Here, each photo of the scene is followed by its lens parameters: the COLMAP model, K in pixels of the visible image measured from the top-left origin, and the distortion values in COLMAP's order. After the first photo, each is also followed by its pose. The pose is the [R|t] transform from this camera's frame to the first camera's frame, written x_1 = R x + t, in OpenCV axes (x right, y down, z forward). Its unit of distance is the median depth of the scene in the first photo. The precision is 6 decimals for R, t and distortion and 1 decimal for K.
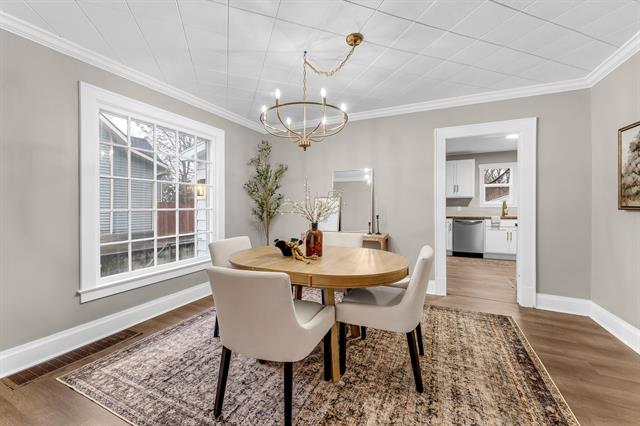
lens RADIAL K [[261.1, 0, 317.4], [0, 261.1, 210.5], [0, 0, 1]] dist [0.000163, -0.000044]
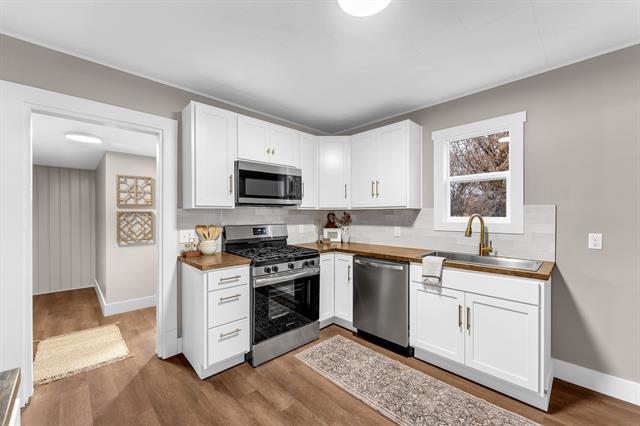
lens RADIAL K [[261.1, 0, 317.9], [0, 261.1, 215.4], [0, 0, 1]] dist [0.000163, -0.000044]
pose [[0.935308, -0.004749, -0.353802, 0.614047], [0.004176, 0.999988, -0.002386, -0.037012], [0.353809, 0.000754, 0.935317, 0.541986]]
